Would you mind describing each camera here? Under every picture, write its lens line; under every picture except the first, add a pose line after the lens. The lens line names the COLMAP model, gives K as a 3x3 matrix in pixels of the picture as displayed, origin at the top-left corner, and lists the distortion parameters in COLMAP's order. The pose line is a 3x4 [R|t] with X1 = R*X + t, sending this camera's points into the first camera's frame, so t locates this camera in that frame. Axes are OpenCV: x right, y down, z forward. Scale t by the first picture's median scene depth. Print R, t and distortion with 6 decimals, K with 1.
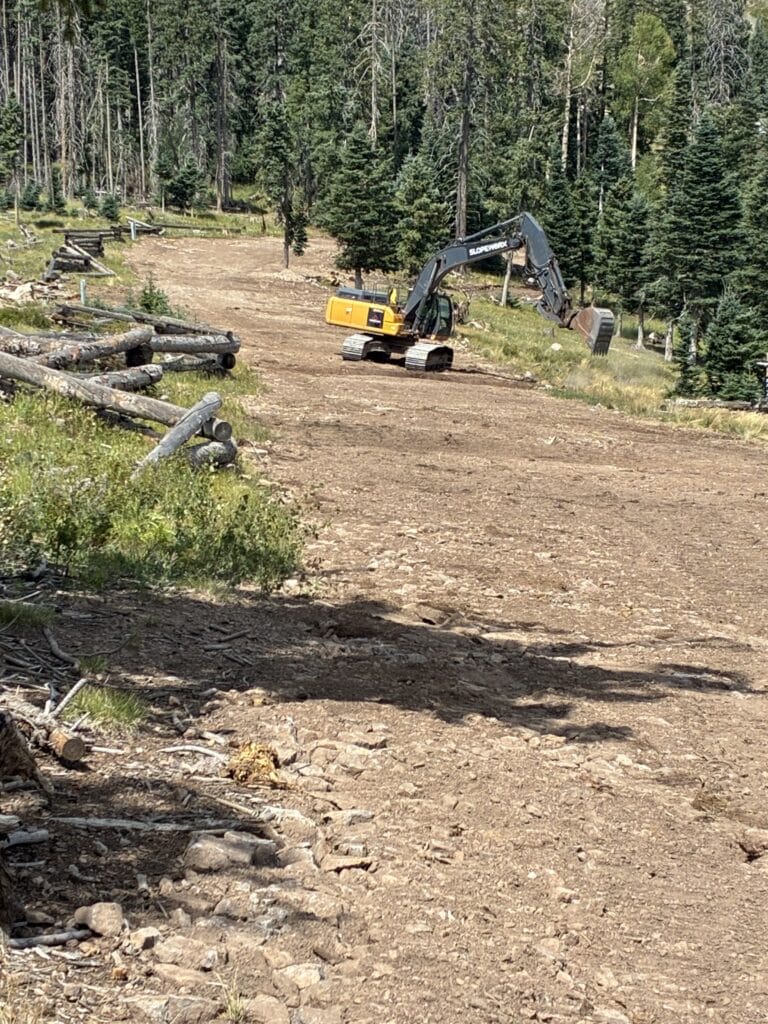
lens RADIAL K [[2243.1, 0, 383.0], [0, 2243.1, 513.0], [0, 0, 1]] dist [0.010752, 0.000000]
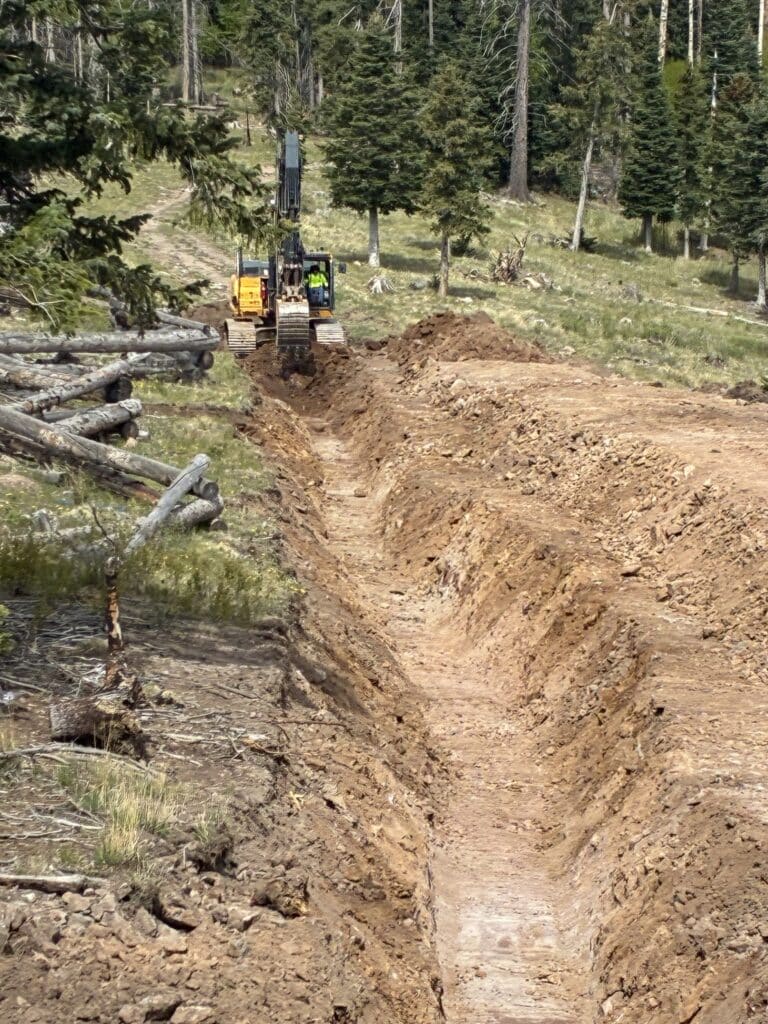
lens RADIAL K [[3396.0, 0, 384.7], [0, 3396.0, 511.9], [0, 0, 1]] dist [0.076561, 0.000000]
pose [[0.999913, -0.001380, -0.013133, 0.007446], [0.001342, 0.999995, -0.002920, -0.004141], [0.013137, 0.002902, 0.999909, -0.136794]]
